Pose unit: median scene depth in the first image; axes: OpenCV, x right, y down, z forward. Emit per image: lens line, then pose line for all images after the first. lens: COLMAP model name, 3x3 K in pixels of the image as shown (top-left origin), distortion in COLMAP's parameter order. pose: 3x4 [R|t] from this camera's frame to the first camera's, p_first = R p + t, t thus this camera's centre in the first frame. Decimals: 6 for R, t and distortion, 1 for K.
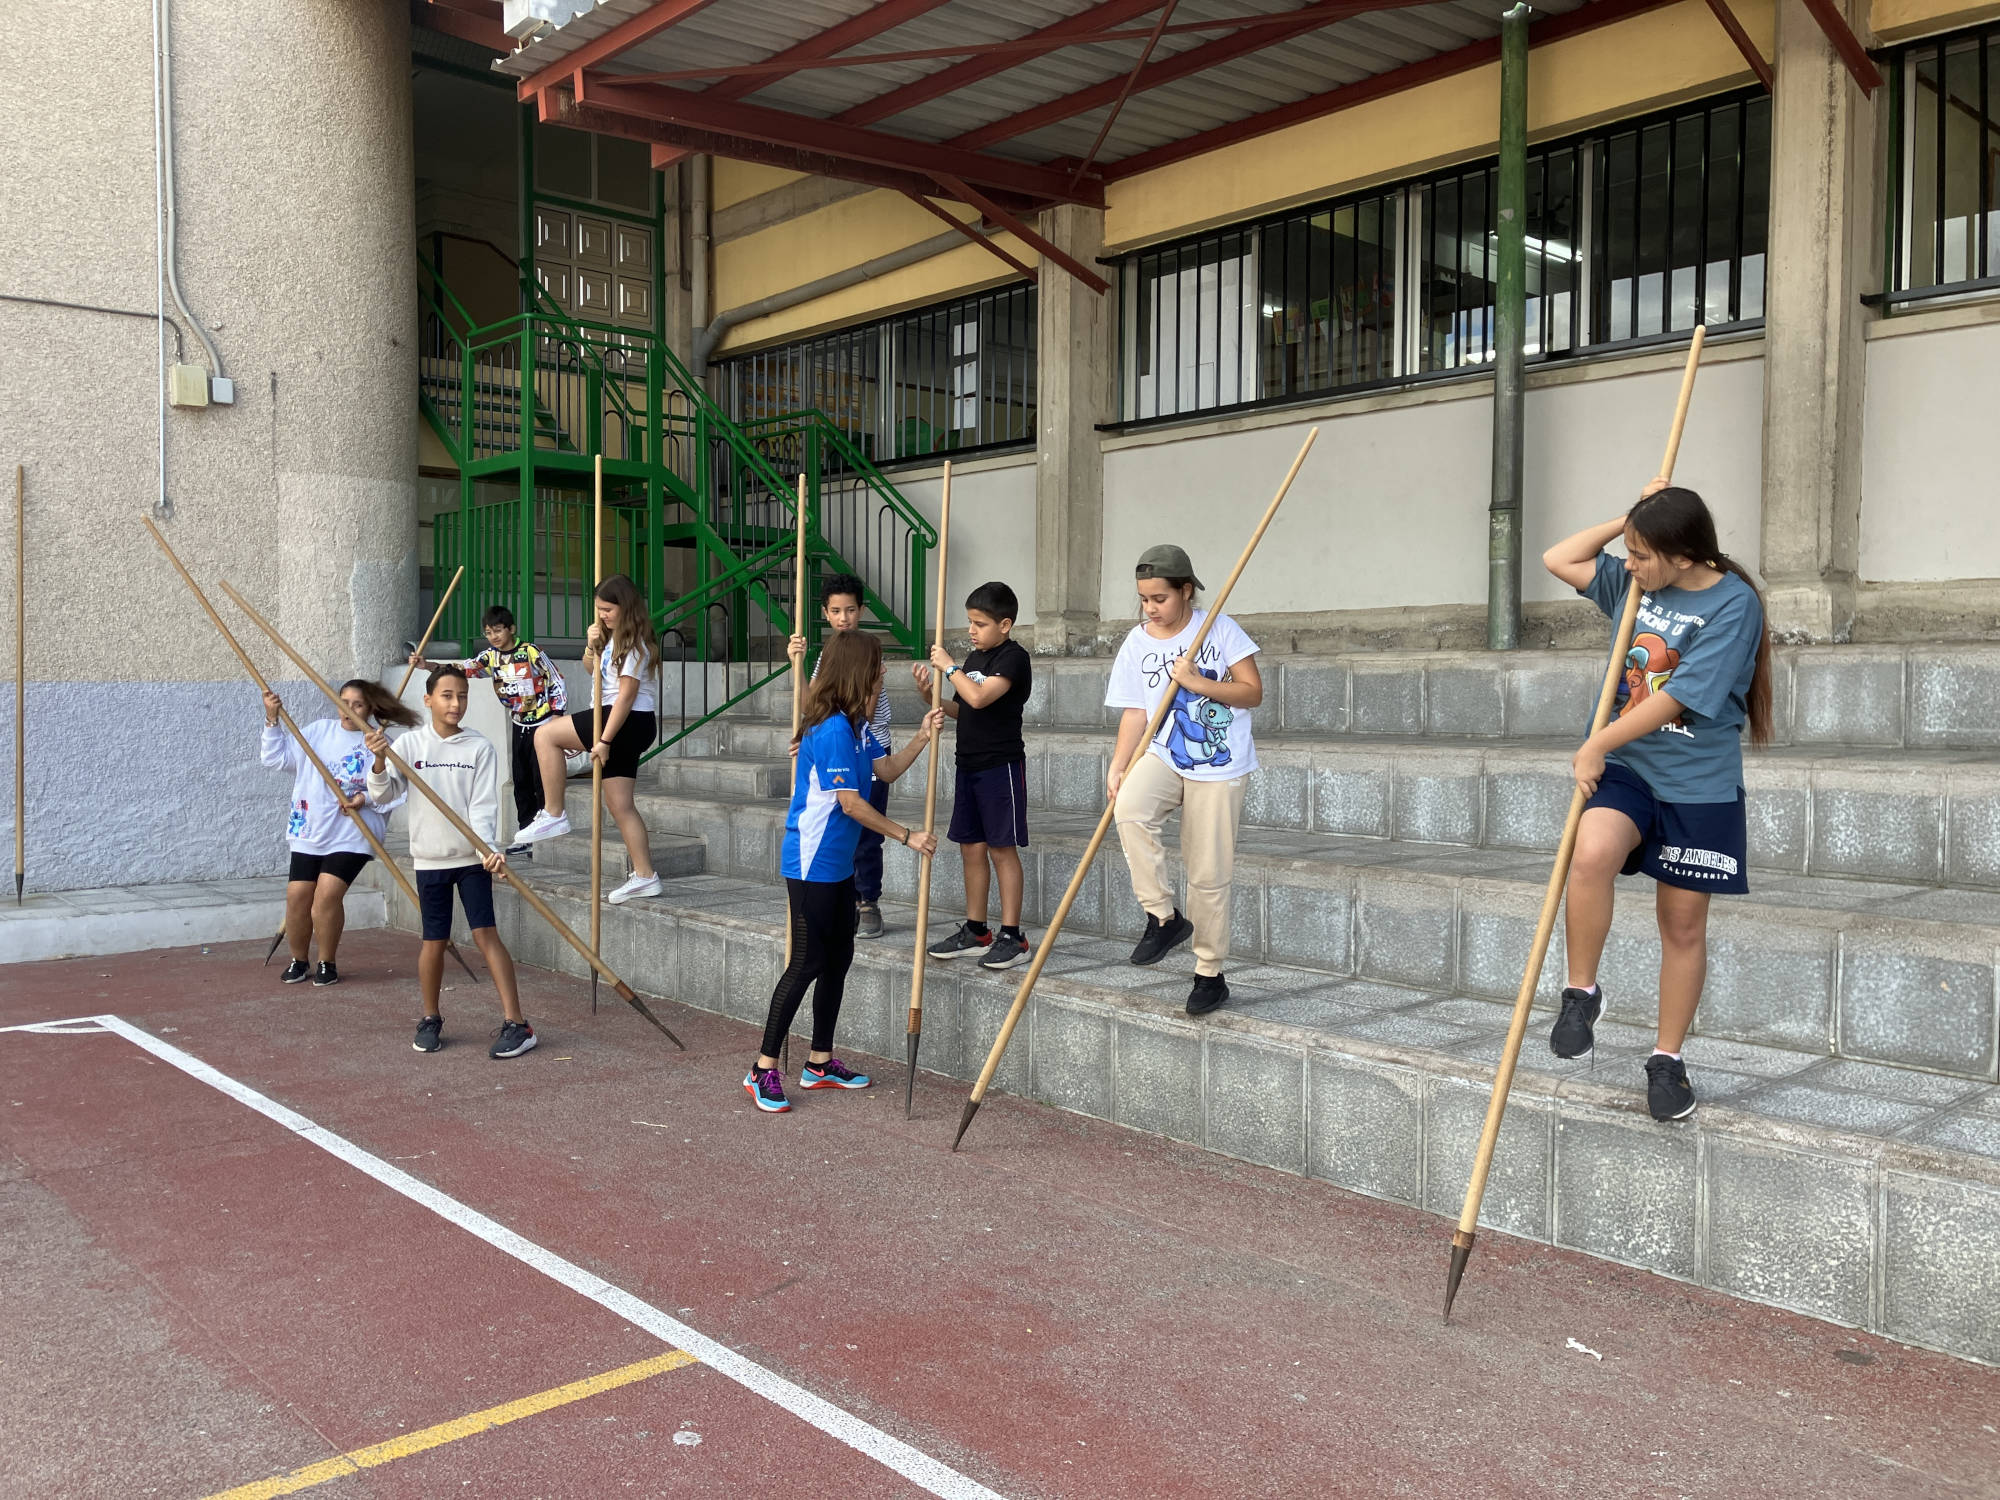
lens RADIAL K [[1632.2, 0, 1005.2], [0, 1632.2, 759.9], [0, 0, 1]] dist [0.043640, -0.046720]
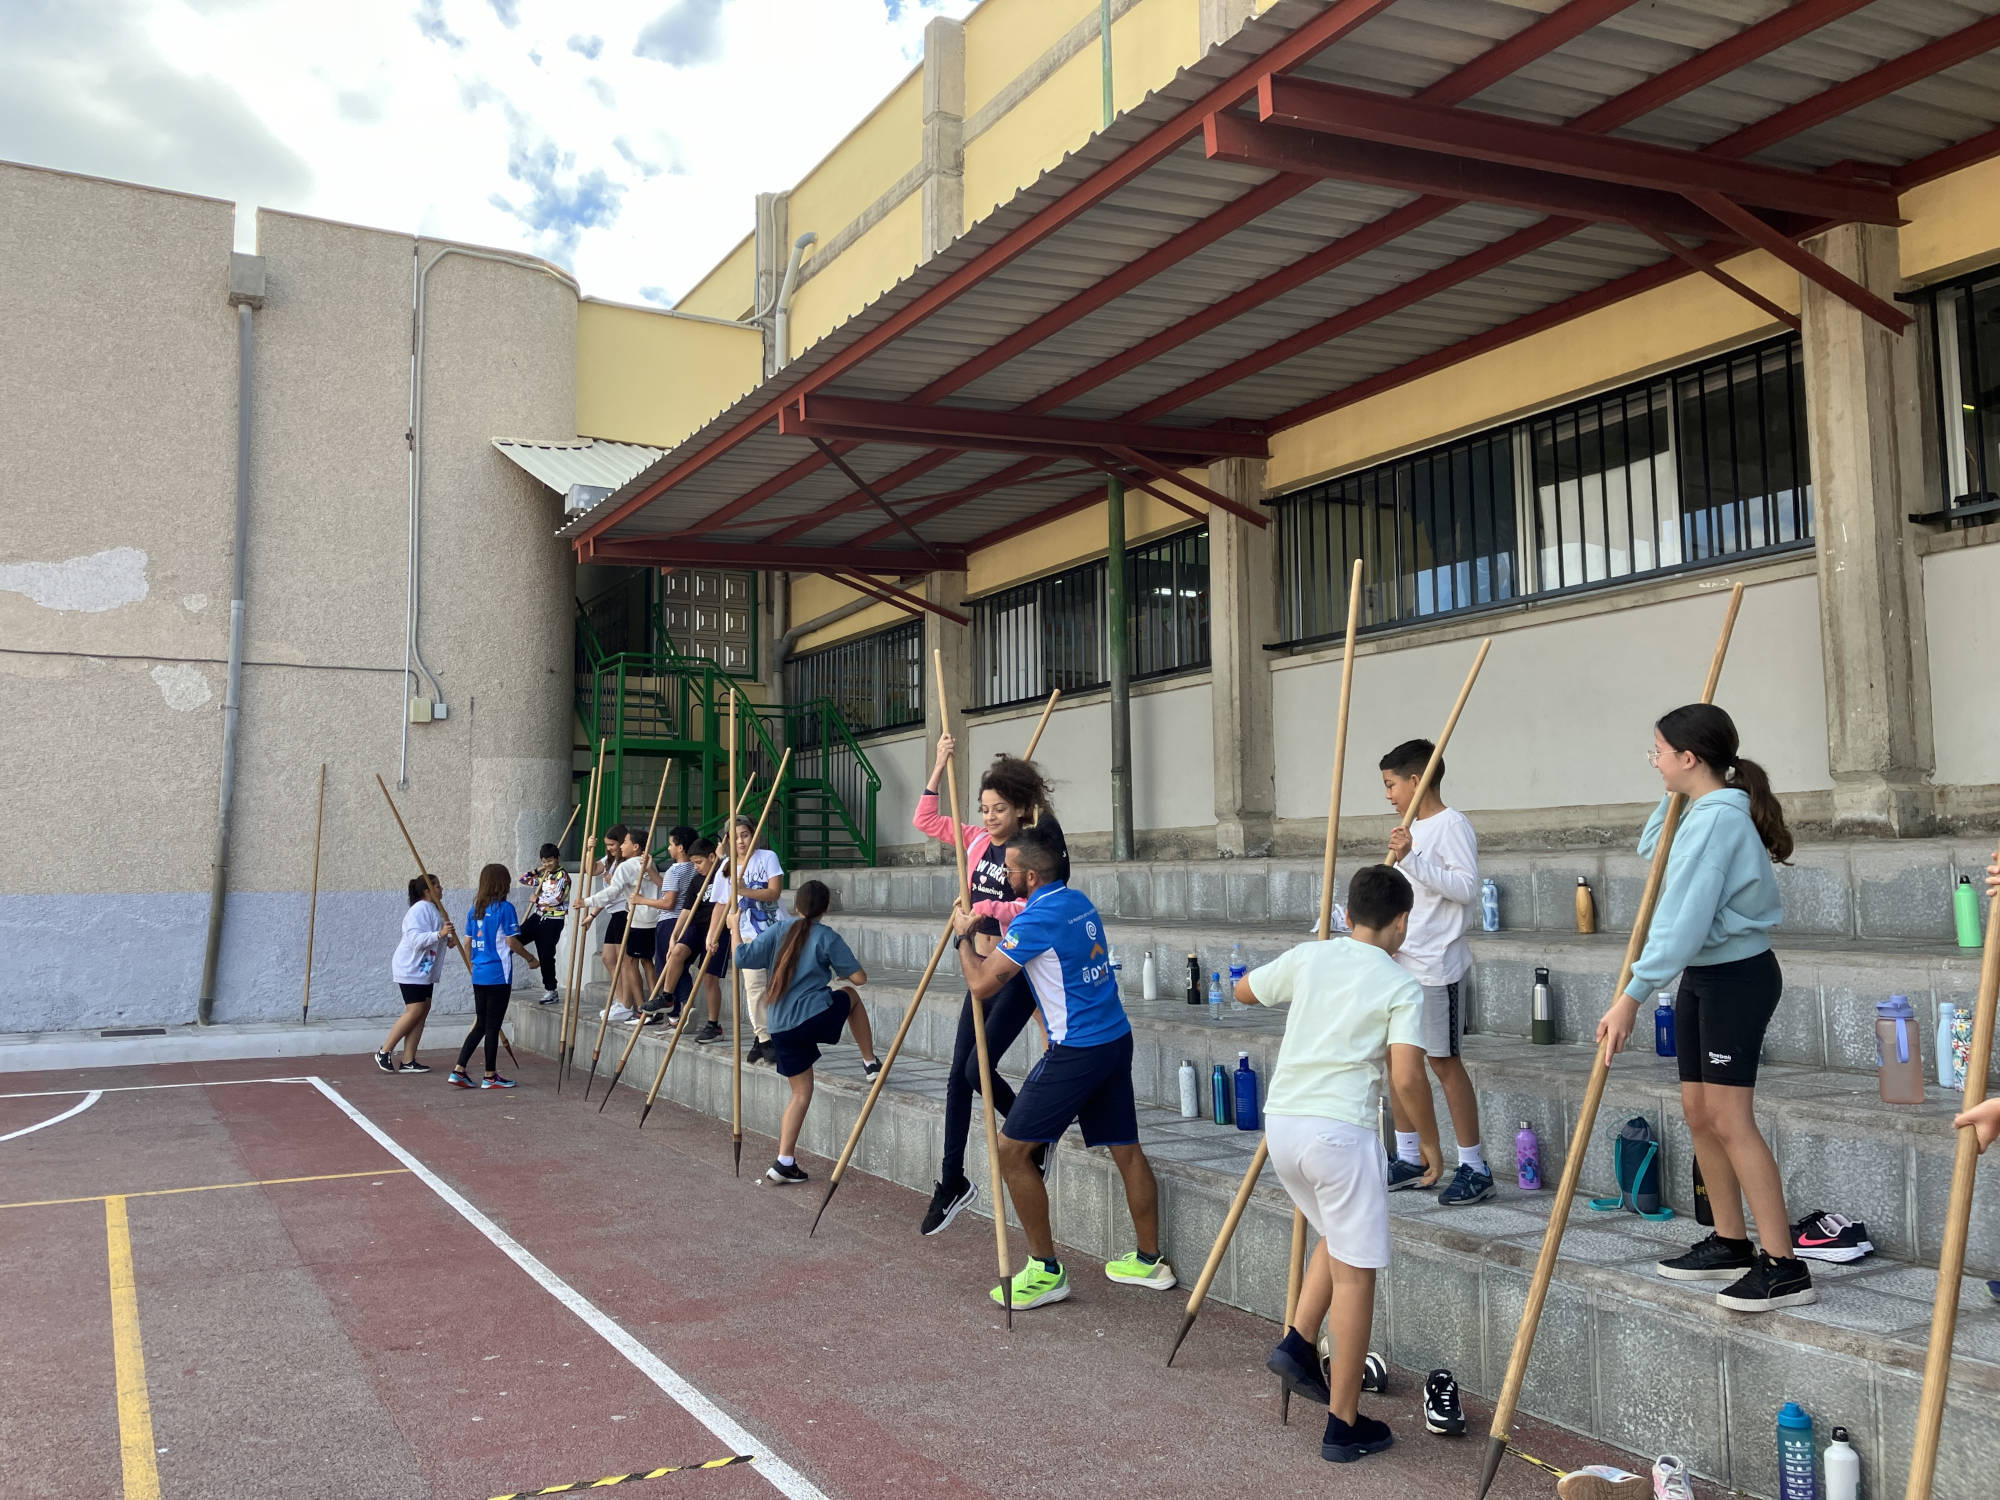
lens RADIAL K [[1632.2, 0, 977.9], [0, 1632.2, 723.5], [0, 0, 1]] dist [0.043640, -0.046720]
pose [[0.968873, -0.034057, -0.245205, 0.467324], [-0.001175, 0.989848, -0.142124, 0.020307], [0.247556, 0.137988, 0.958997, -0.455525]]
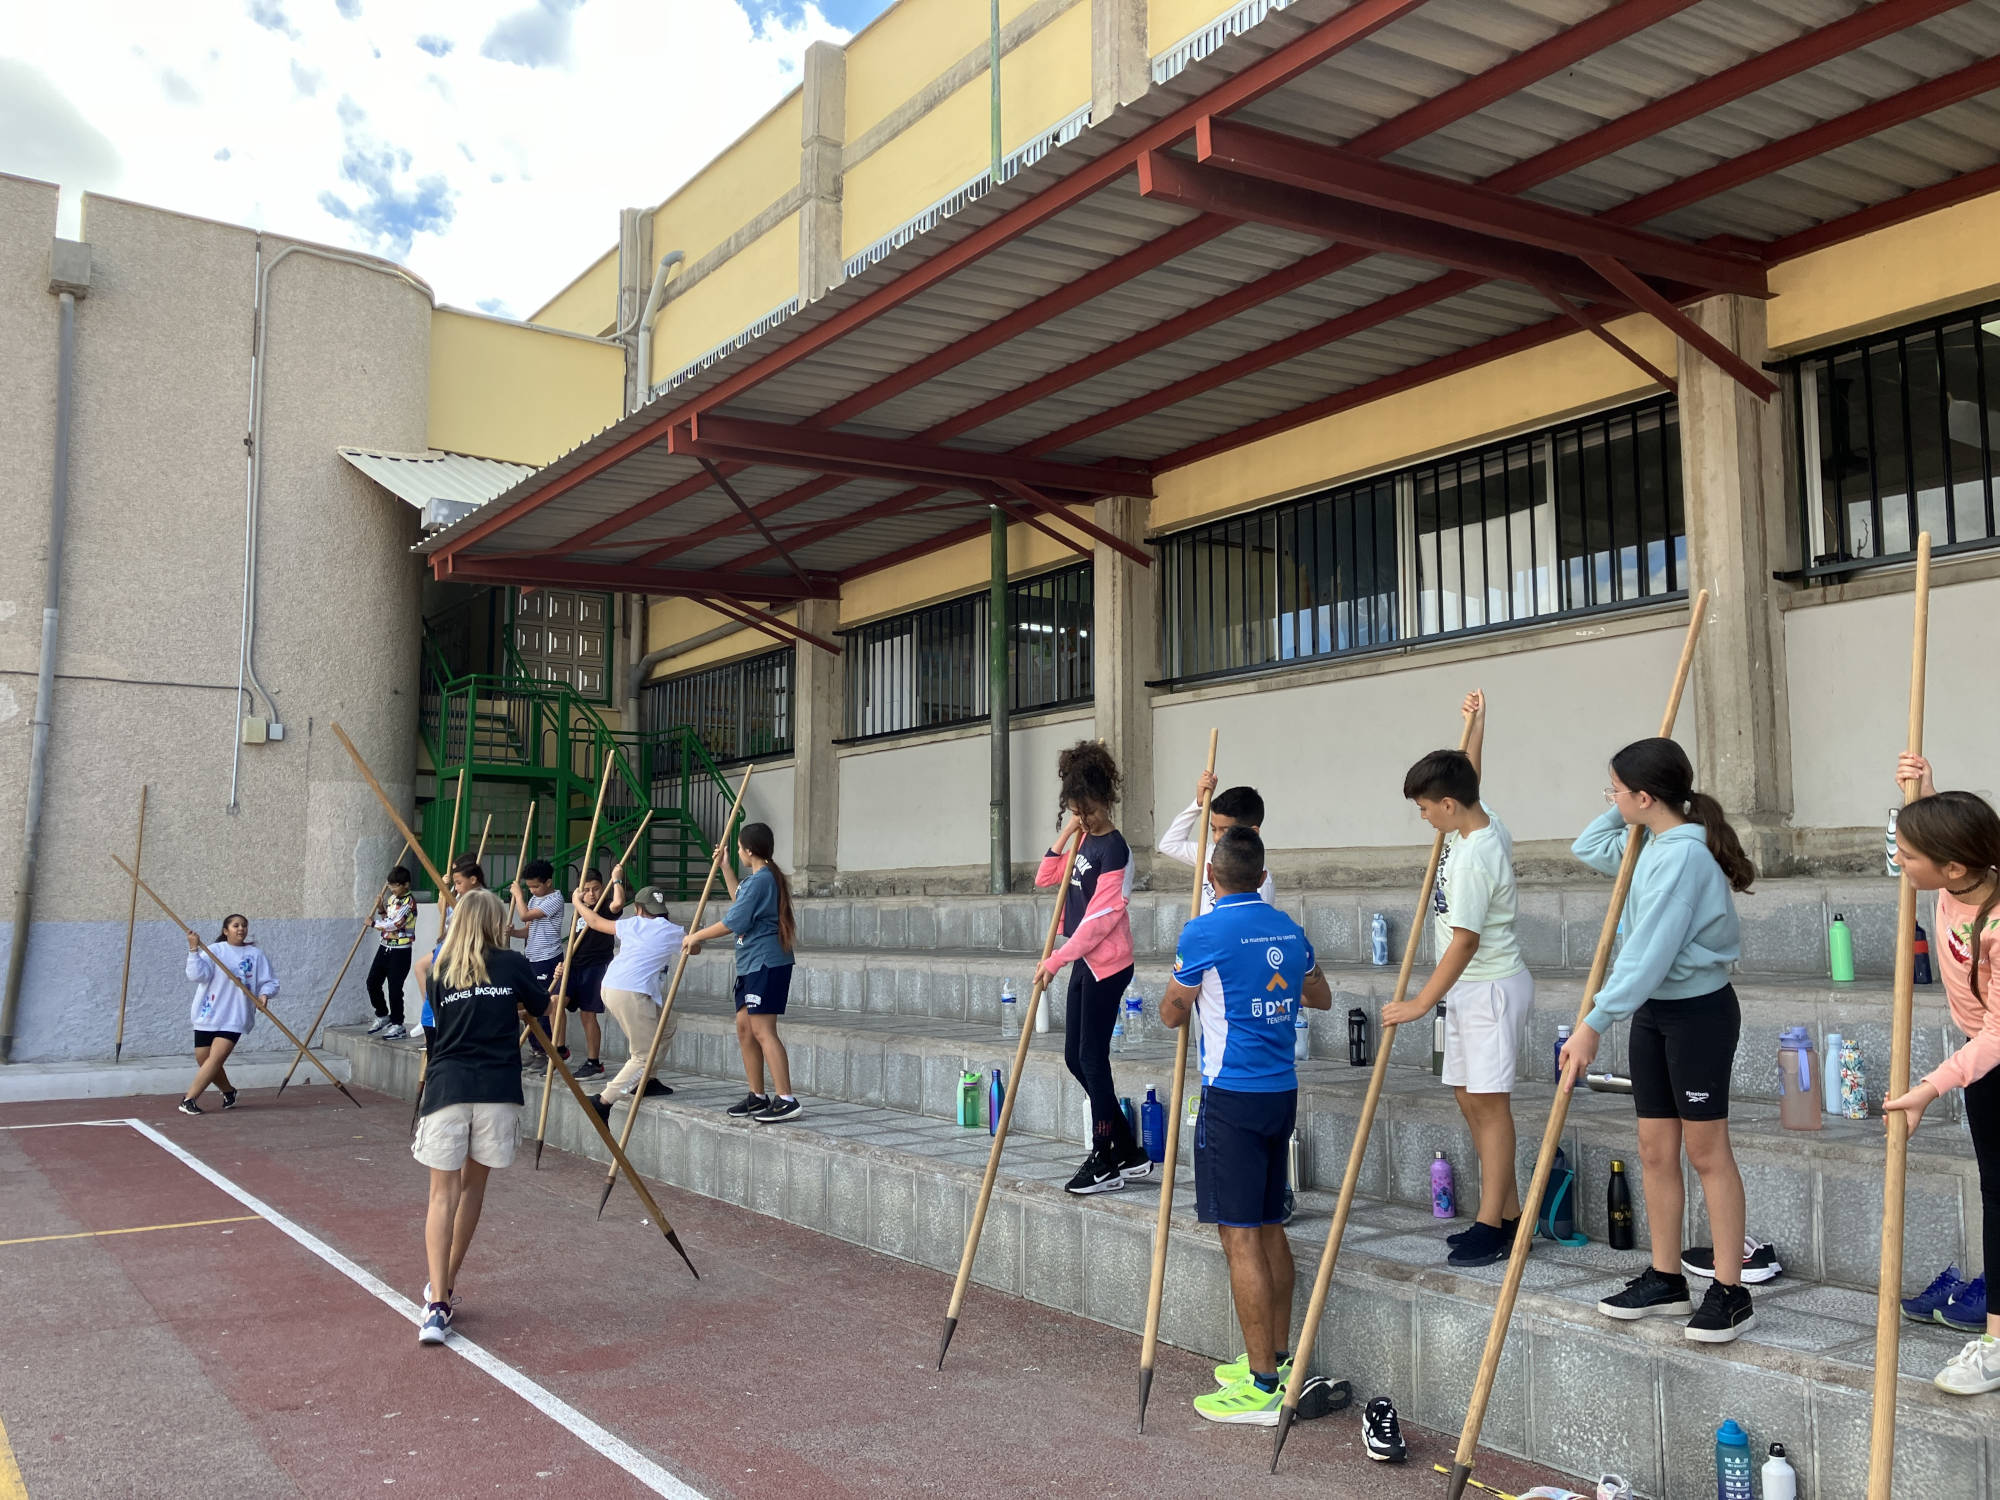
lens RADIAL K [[1632.2, 0, 1003.3], [0, 1632.2, 745.3], [0, 0, 1]] dist [0.043640, -0.046720]
pose [[0.991566, -0.017940, -0.128352, 0.428045], [-0.001420, 0.988809, -0.149180, 0.020417], [0.129592, 0.148104, 0.980444, -0.456341]]
